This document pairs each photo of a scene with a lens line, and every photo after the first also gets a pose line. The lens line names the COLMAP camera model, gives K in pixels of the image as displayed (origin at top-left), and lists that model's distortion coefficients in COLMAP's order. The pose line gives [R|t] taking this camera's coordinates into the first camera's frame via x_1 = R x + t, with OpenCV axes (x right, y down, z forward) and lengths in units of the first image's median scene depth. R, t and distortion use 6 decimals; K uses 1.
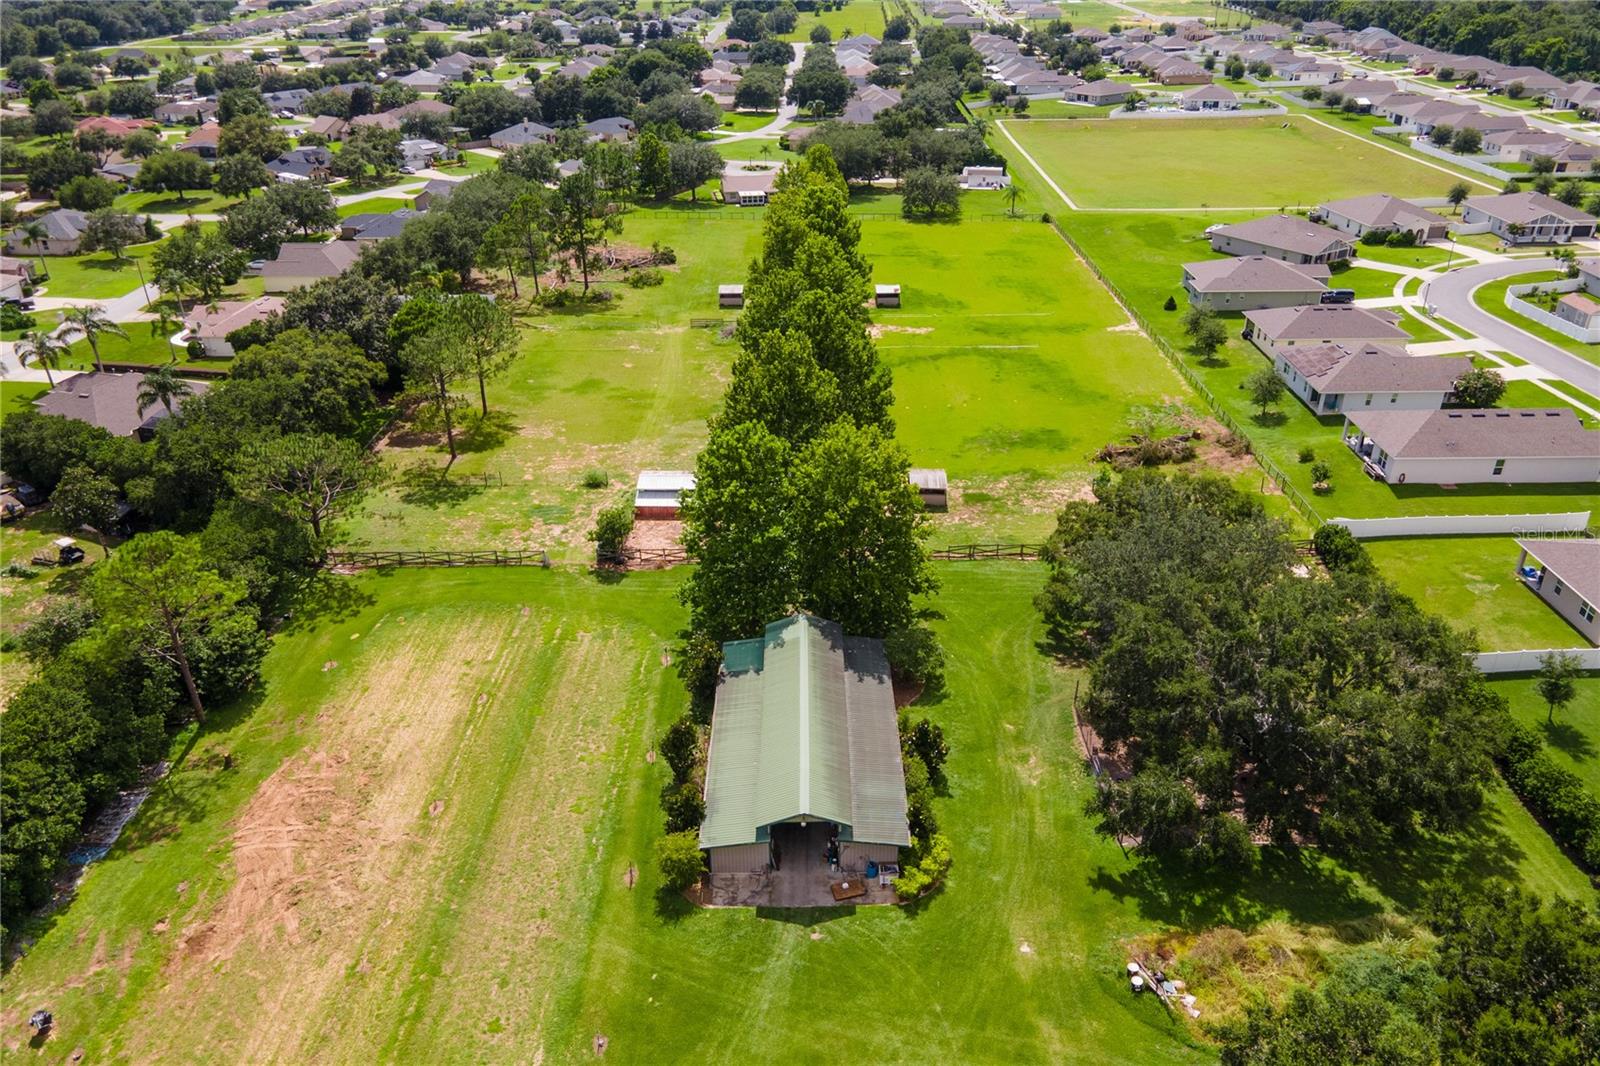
lens RADIAL K [[1168.5, 0, 800.0], [0, 1168.5, 533.0], [0, 0, 1]] dist [0.034587, 0.006569]
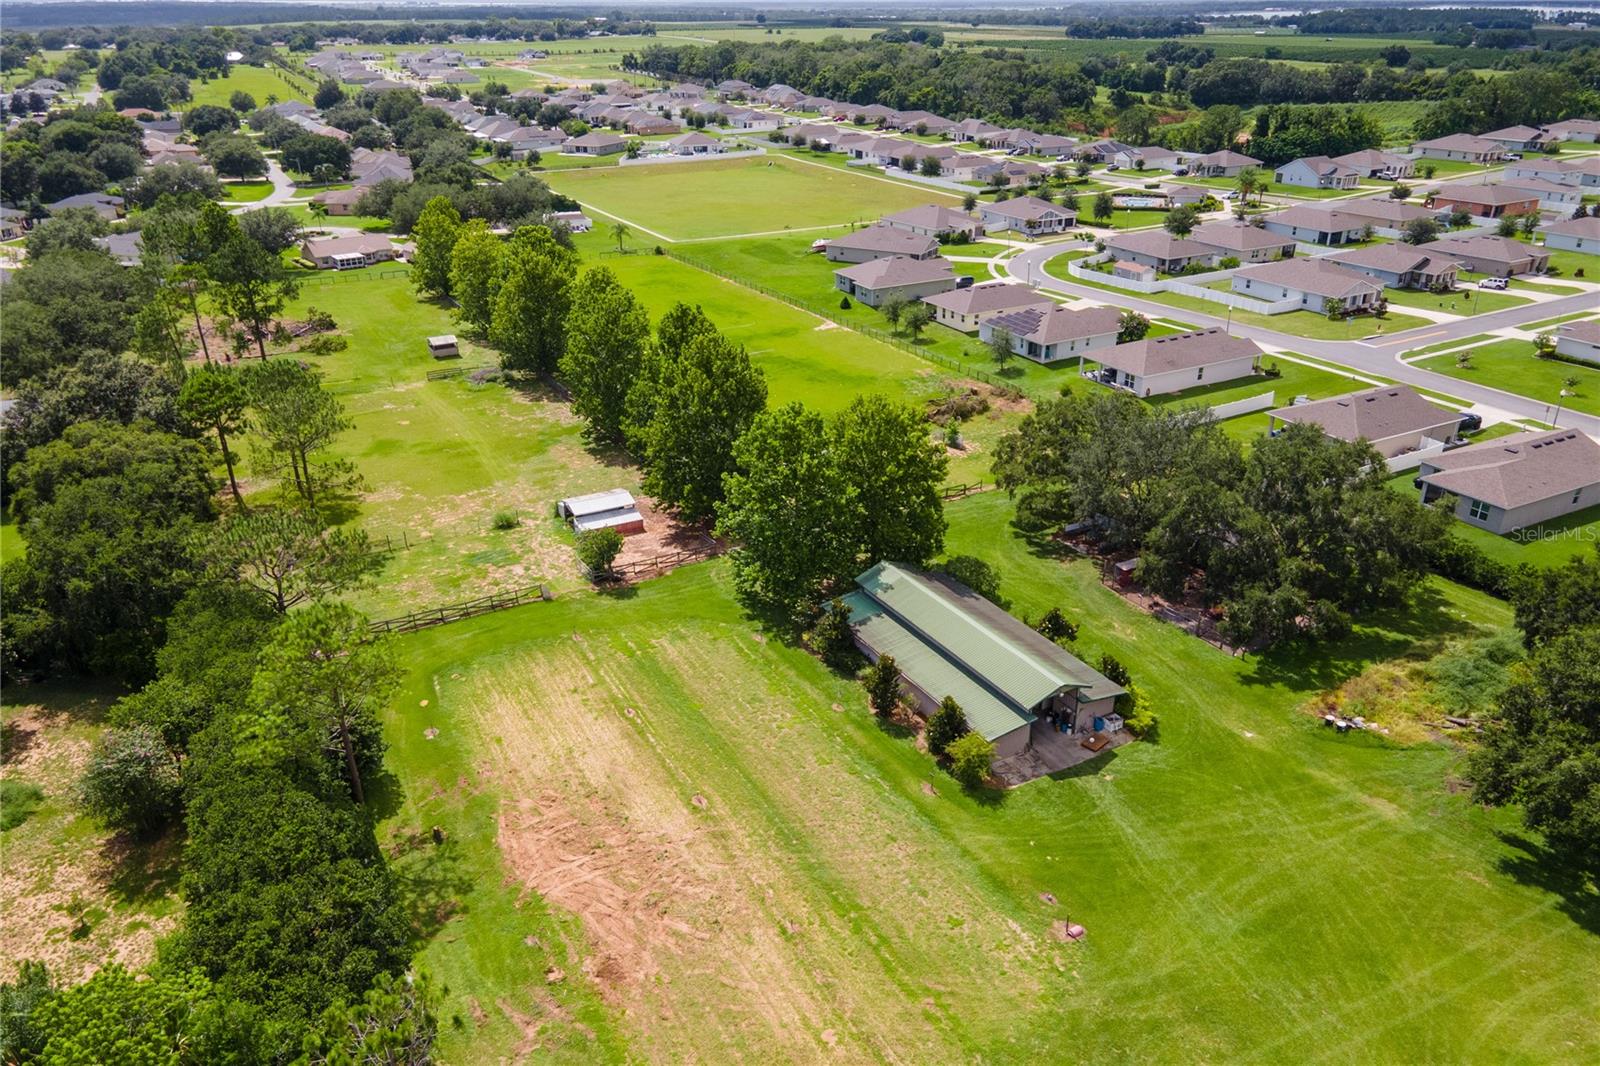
lens RADIAL K [[1168.5, 0, 800.0], [0, 1168.5, 533.0], [0, 0, 1]] dist [0.034587, 0.006569]
pose [[0.875896, -0.198693, 0.439689, -0.304408], [0.220838, 0.975310, 0.000810, 0.013613], [-0.428994, 0.096390, 0.898150, 0.019350]]
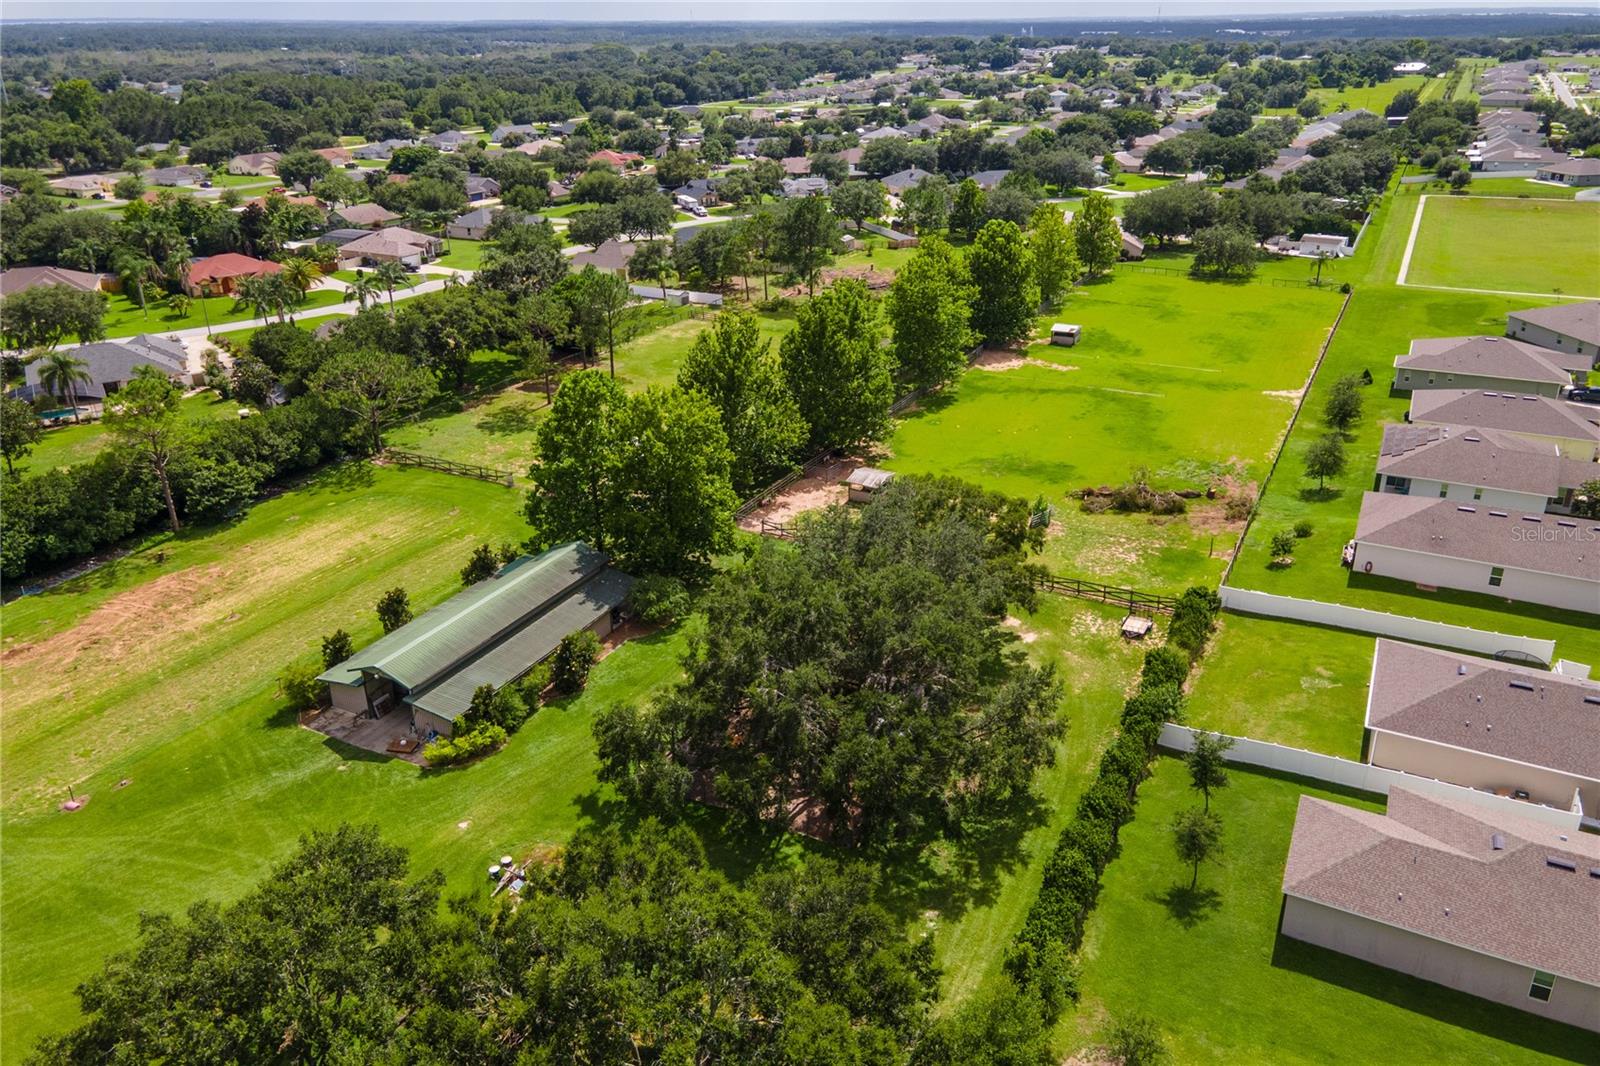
lens RADIAL K [[1128.8, 0, 800.0], [0, 1128.8, 533.0], [0, 0, 1]] dist [0.003678, 0.062302]
pose [[0.895448, 0.186313, -0.404302, 0.343621], [-0.204541, 0.978856, -0.001935, 0.011321], [0.395393, 0.084429, 0.914623, 0.058069]]
